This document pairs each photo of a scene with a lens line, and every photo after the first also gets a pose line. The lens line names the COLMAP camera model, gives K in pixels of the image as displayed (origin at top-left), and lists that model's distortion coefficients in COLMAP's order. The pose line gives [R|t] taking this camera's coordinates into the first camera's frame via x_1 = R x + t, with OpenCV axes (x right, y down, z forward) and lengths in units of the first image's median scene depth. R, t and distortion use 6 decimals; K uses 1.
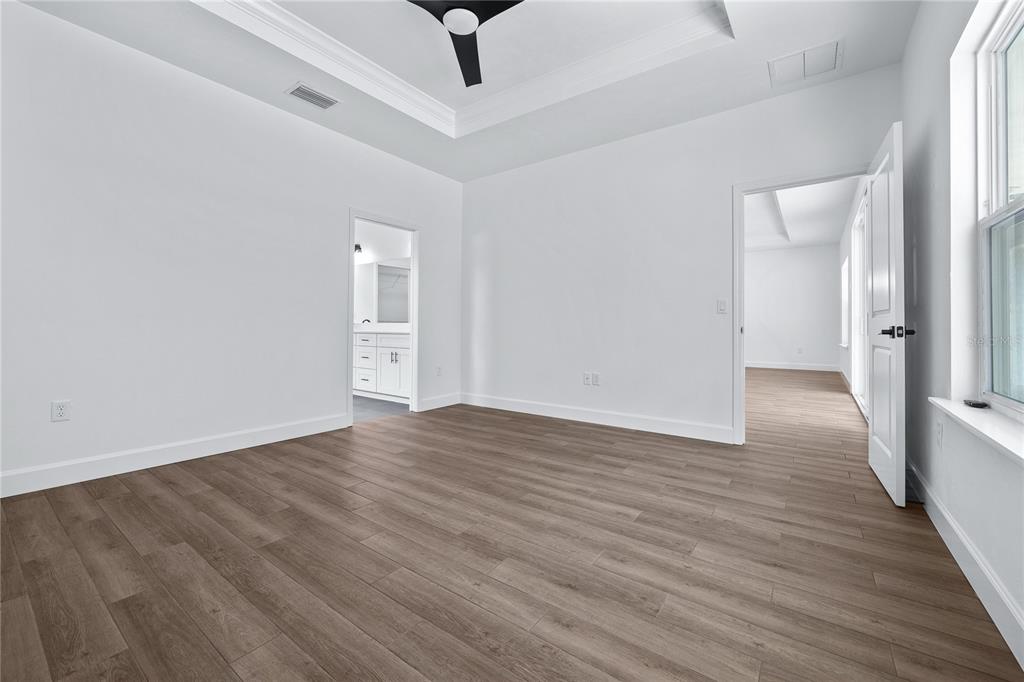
lens RADIAL K [[406.9, 0, 511.3], [0, 406.9, 323.6], [0, 0, 1]] dist [-0.009963, 0.000920]
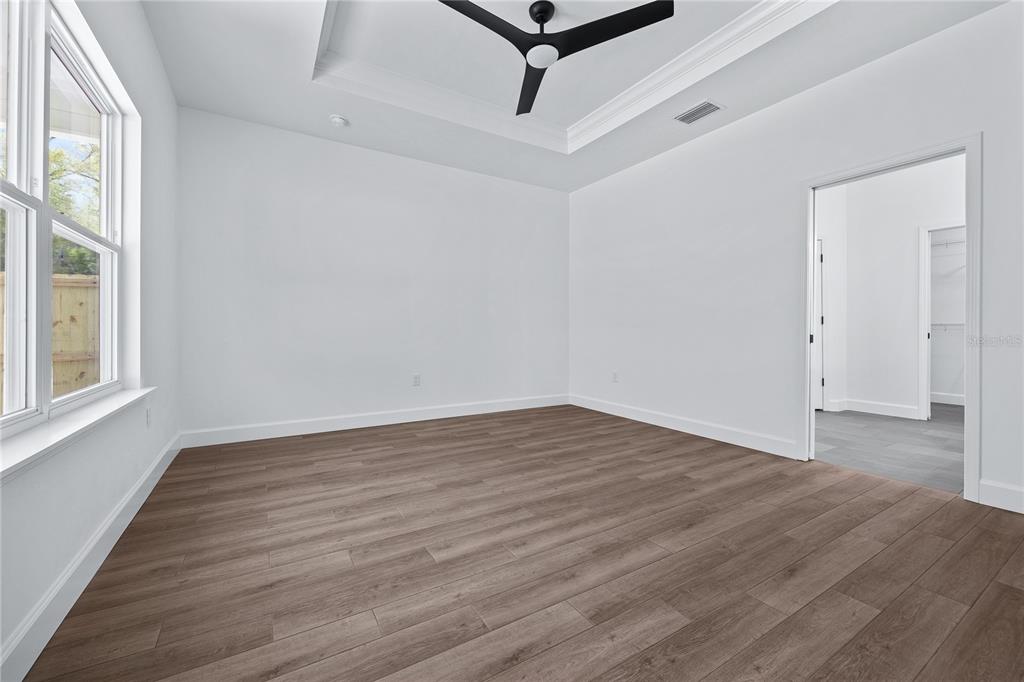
lens RADIAL K [[406.9, 0, 507.3], [0, 406.9, 335.2], [0, 0, 1]] dist [-0.009963, 0.000920]
pose [[-0.375095, 0.003536, -0.926980, 1.158189], [0.001778, 0.999994, 0.003095, 0.013785], [0.926985, -0.000487, -0.375099, 1.636814]]
